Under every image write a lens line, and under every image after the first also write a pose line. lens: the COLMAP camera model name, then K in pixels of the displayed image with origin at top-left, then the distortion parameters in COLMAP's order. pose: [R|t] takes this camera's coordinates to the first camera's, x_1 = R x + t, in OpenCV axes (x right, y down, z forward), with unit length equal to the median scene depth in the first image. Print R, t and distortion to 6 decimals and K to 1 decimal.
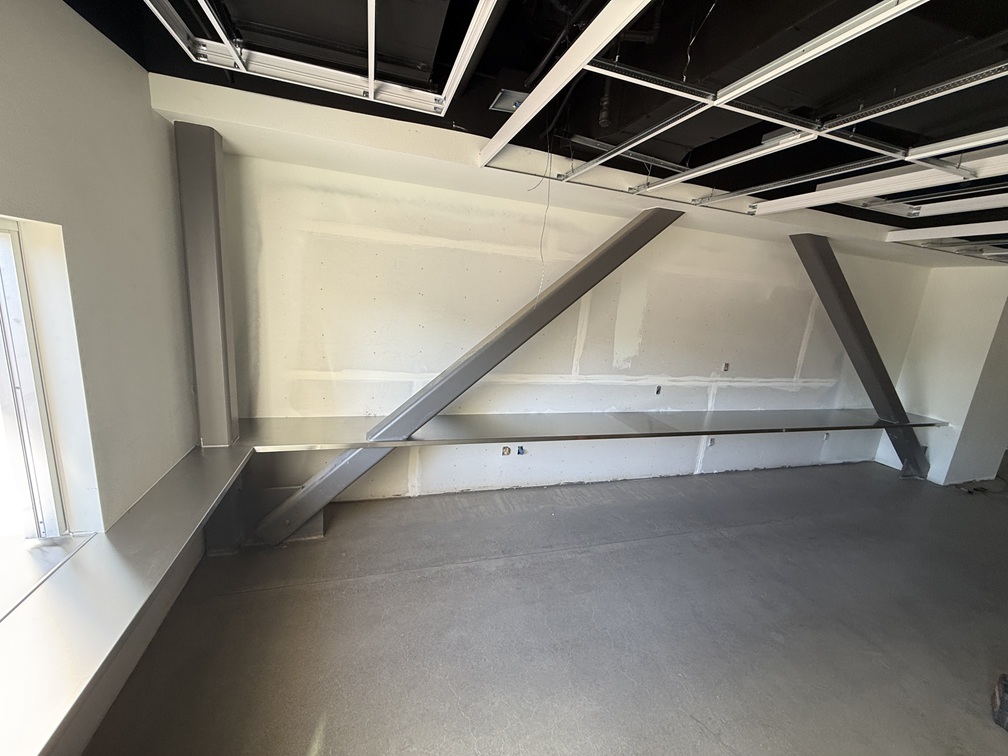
lens RADIAL K [[402.7, 0, 503.8], [0, 402.7, 377.8], [0, 0, 1]] dist [-0.000803, 0.000314]
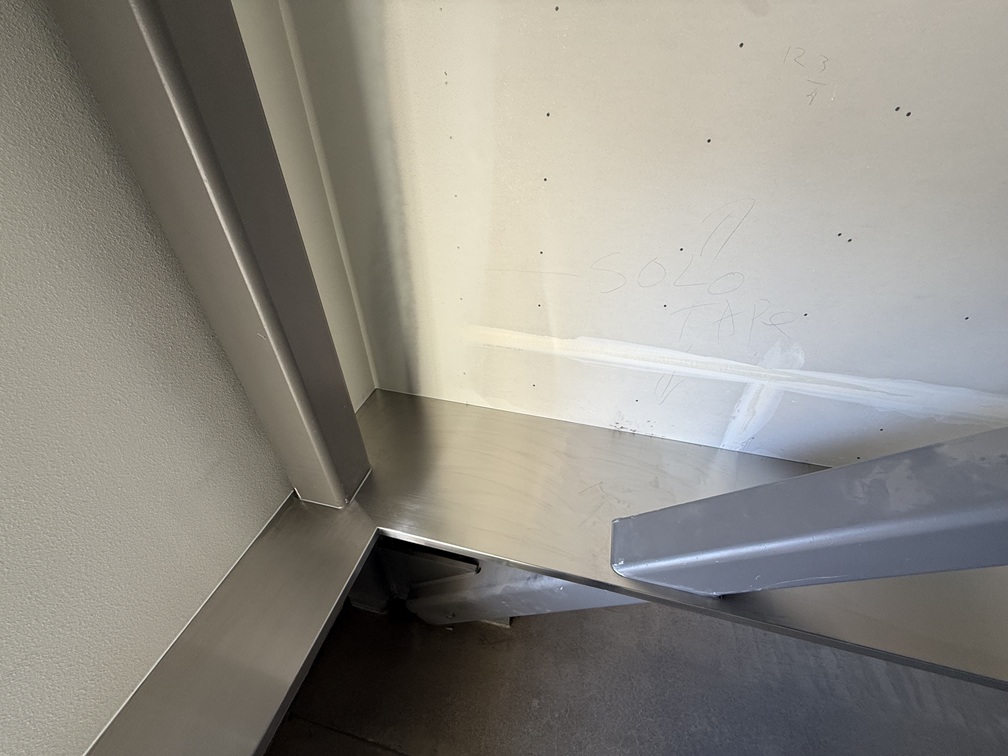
lens RADIAL K [[402.7, 0, 500.0], [0, 402.7, 374.4], [0, 0, 1]] dist [-0.000803, 0.000314]
pose [[0.848077, 0.262290, -0.460400, -0.272268], [-0.047657, 0.903125, 0.426725, -0.161834], [0.527725, -0.339955, 0.778420, 0.629549]]
